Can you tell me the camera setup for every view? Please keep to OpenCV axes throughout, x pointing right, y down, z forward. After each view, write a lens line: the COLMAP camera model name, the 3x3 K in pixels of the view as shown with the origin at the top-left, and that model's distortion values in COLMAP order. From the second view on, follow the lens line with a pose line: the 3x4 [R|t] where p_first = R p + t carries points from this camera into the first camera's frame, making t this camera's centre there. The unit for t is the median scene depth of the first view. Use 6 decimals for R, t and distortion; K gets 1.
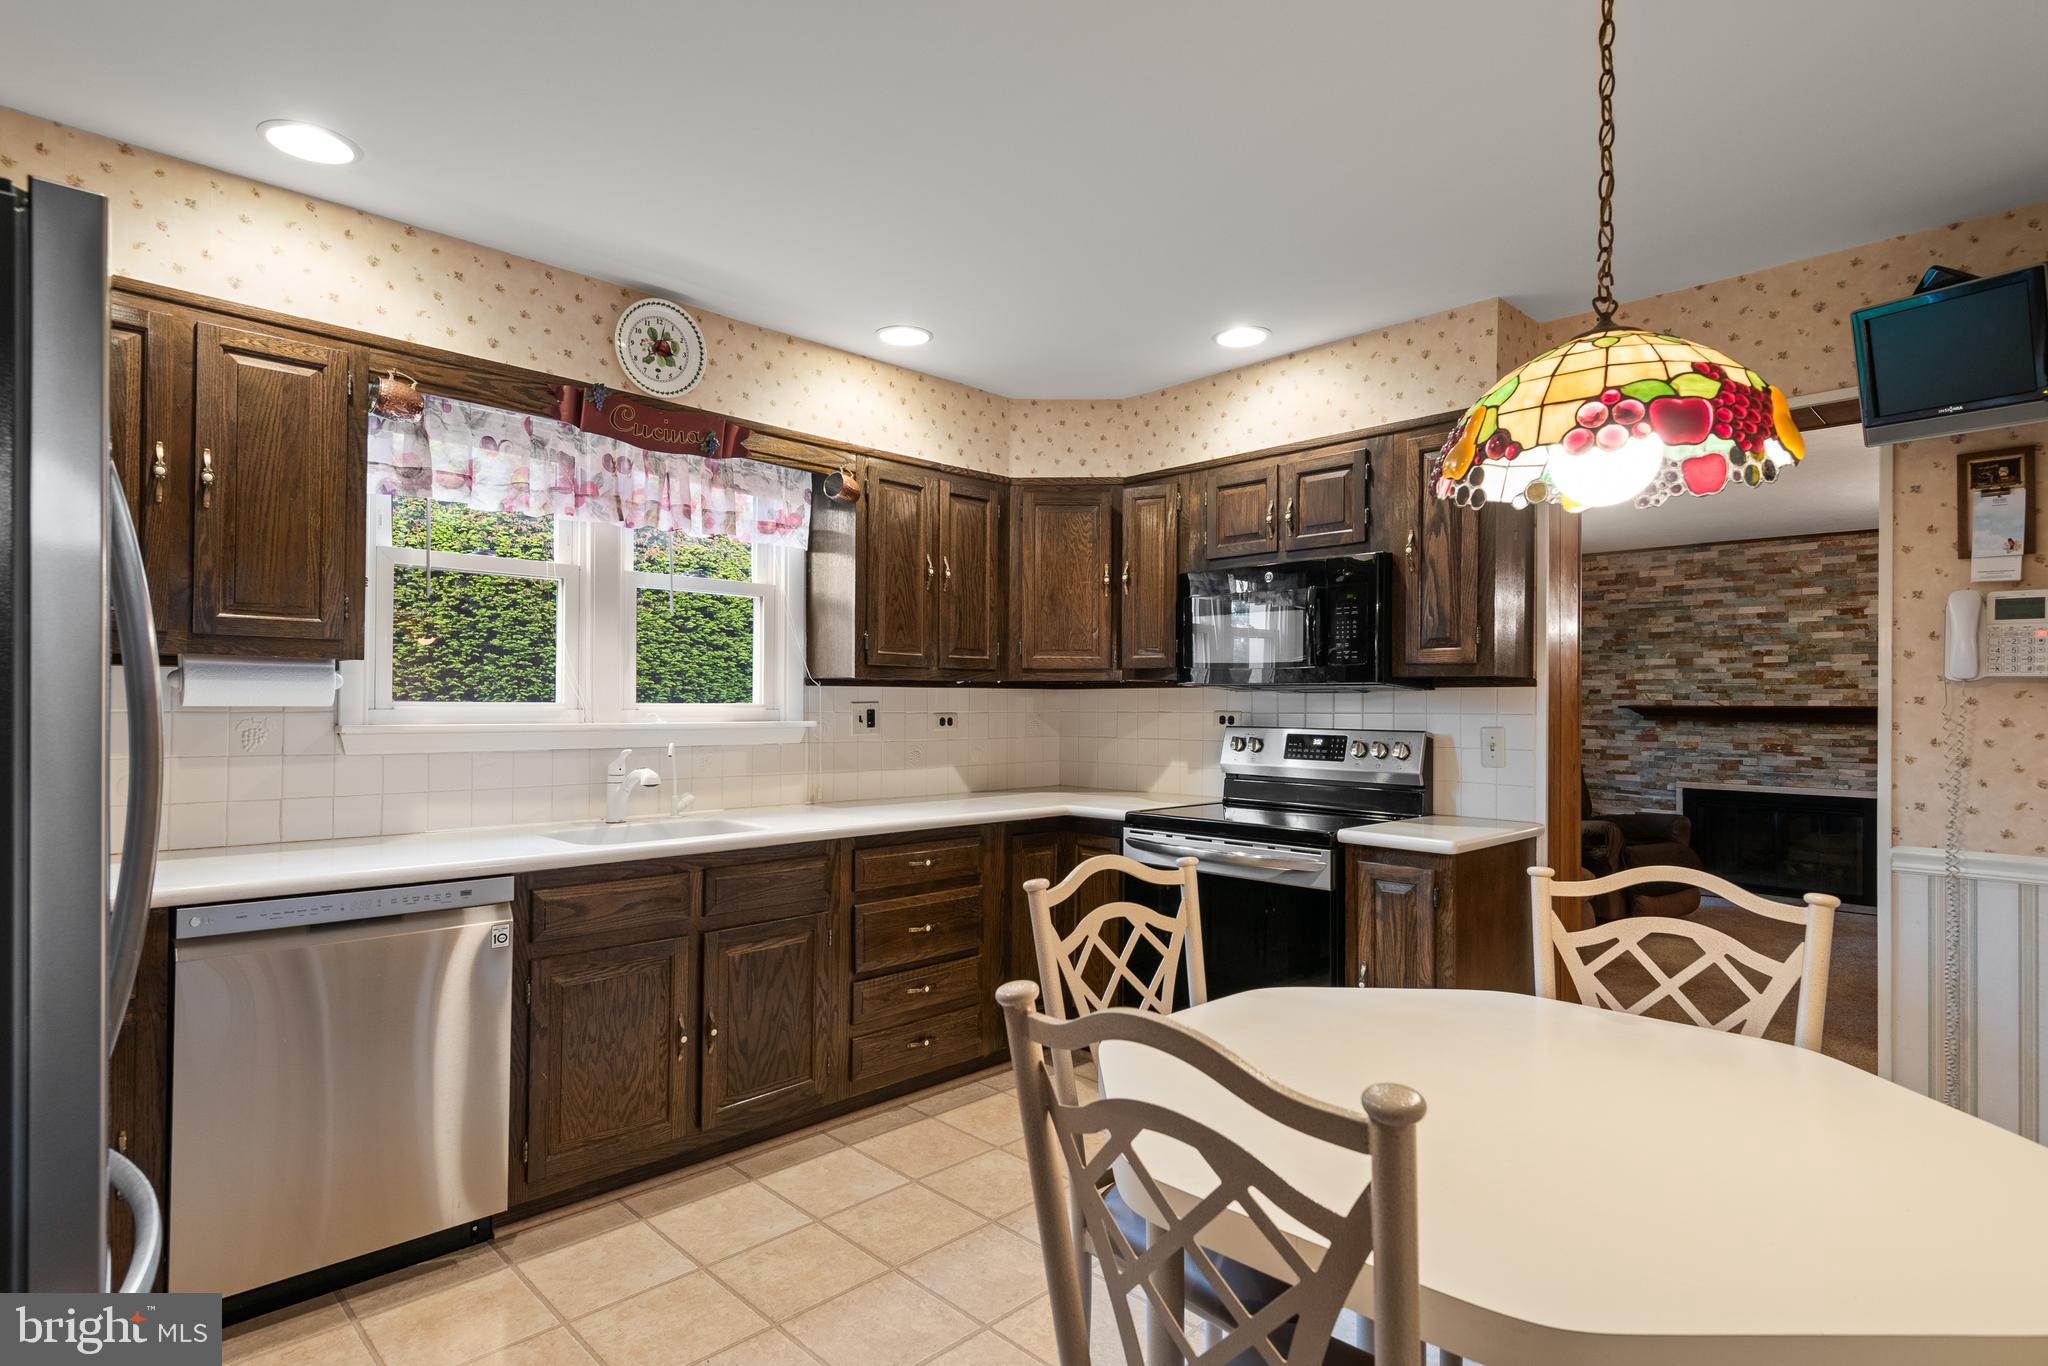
lens RADIAL K [[1021.7, 0, 1051.6], [0, 1021.7, 695.6], [0, 0, 1]] dist [0.043620, -0.033090]
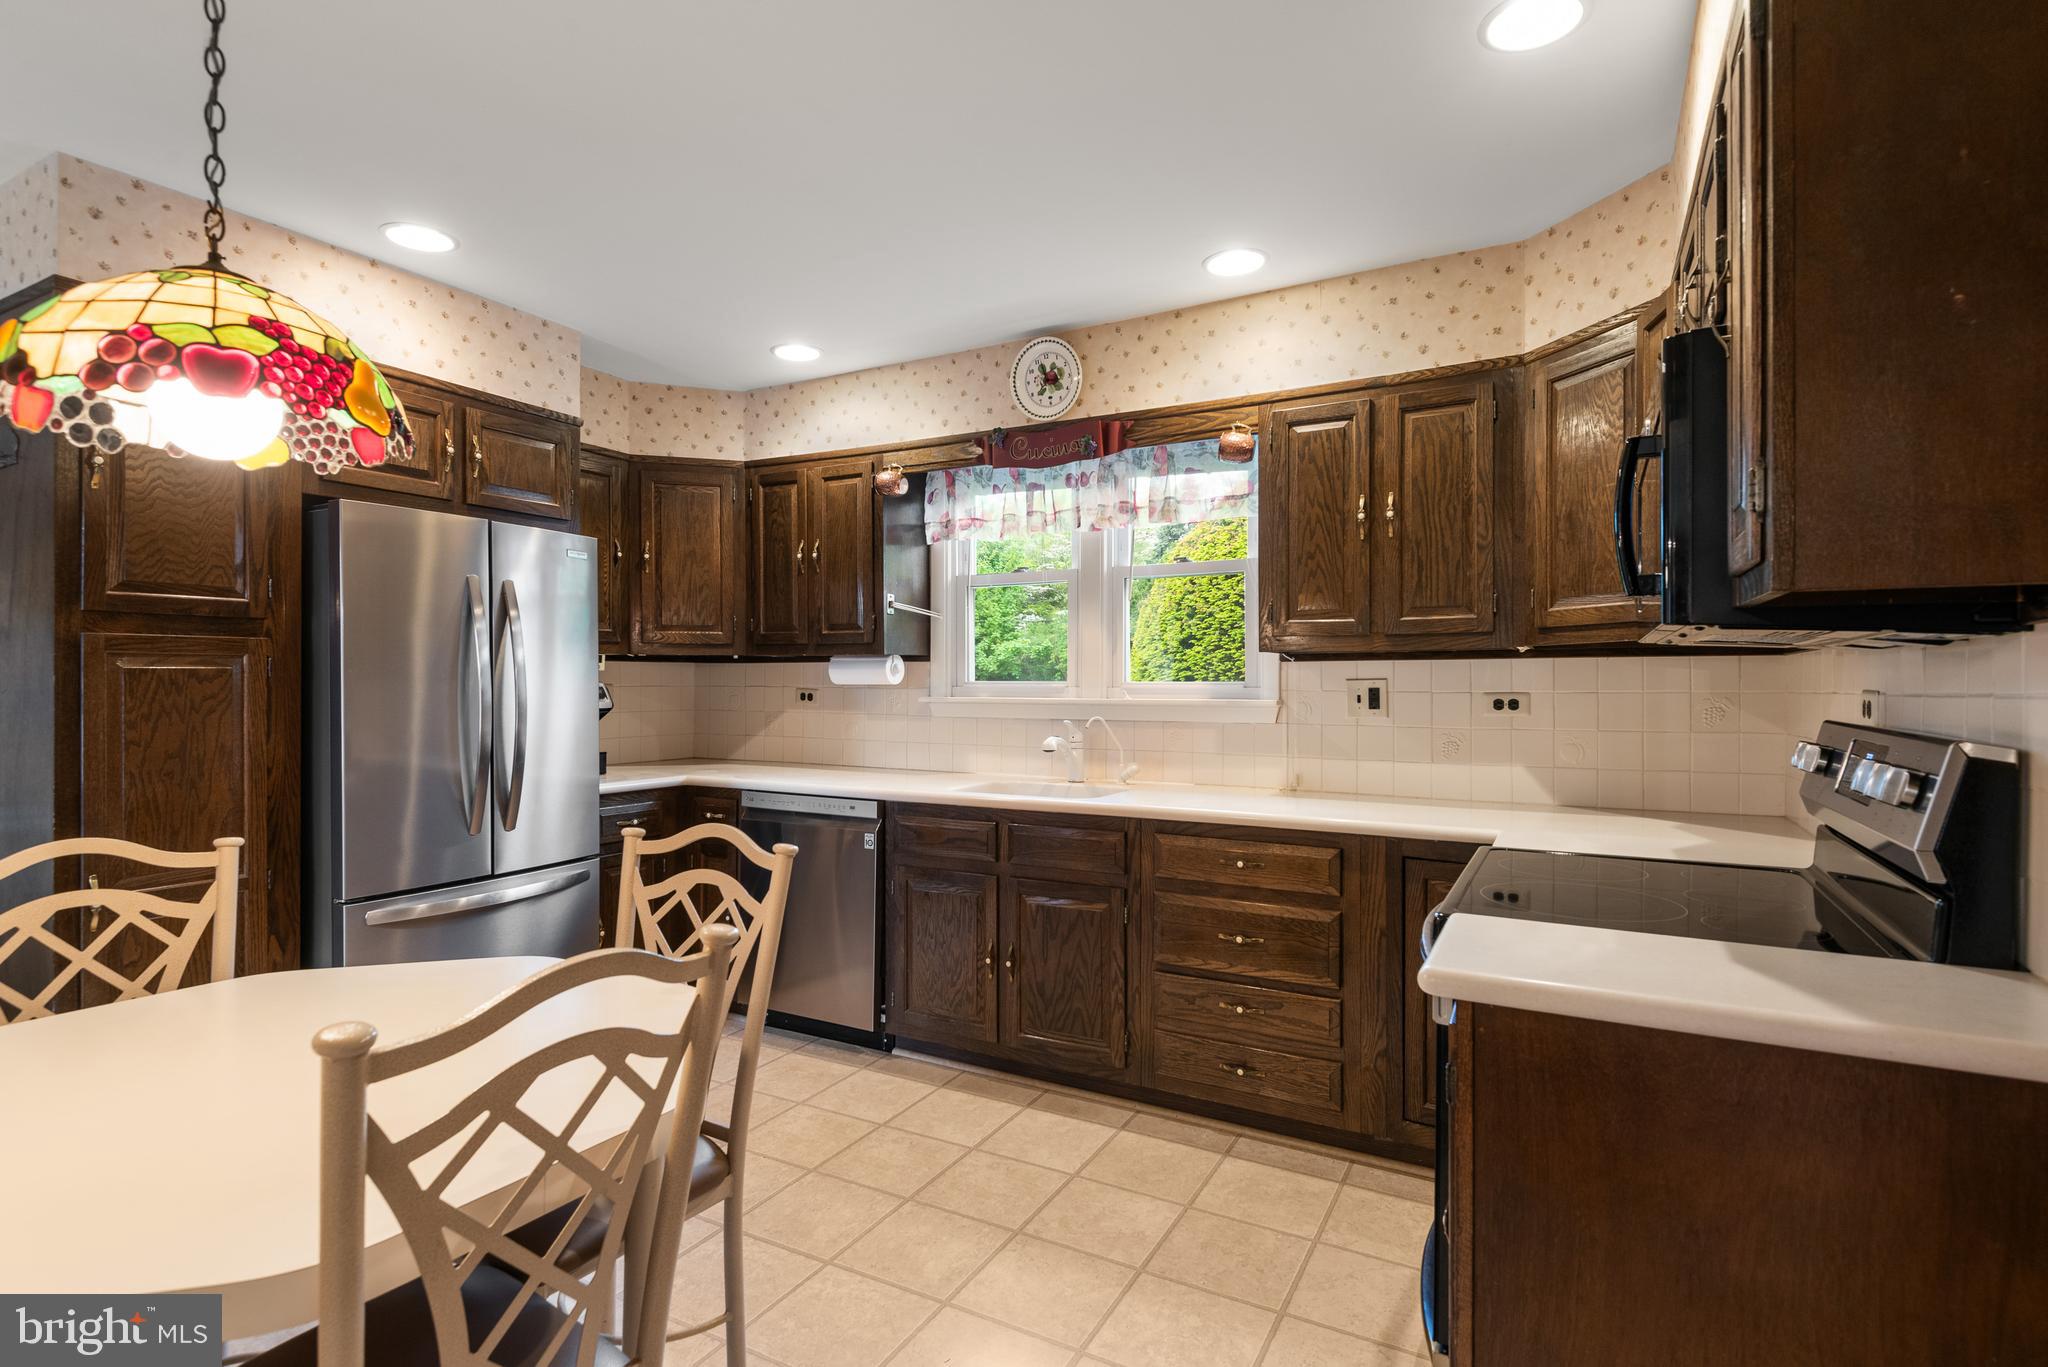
lens RADIAL K [[1020.7, 0, 1024.0], [0, 1020.7, 683.5], [0, 0, 1]] dist [0.029628, -0.000252]
pose [[0.273928, -0.004786, -0.961738, 0.736458], [0.009093, 0.999956, -0.002387, 0.012523], [0.961707, -0.008091, 0.273959, 0.657056]]
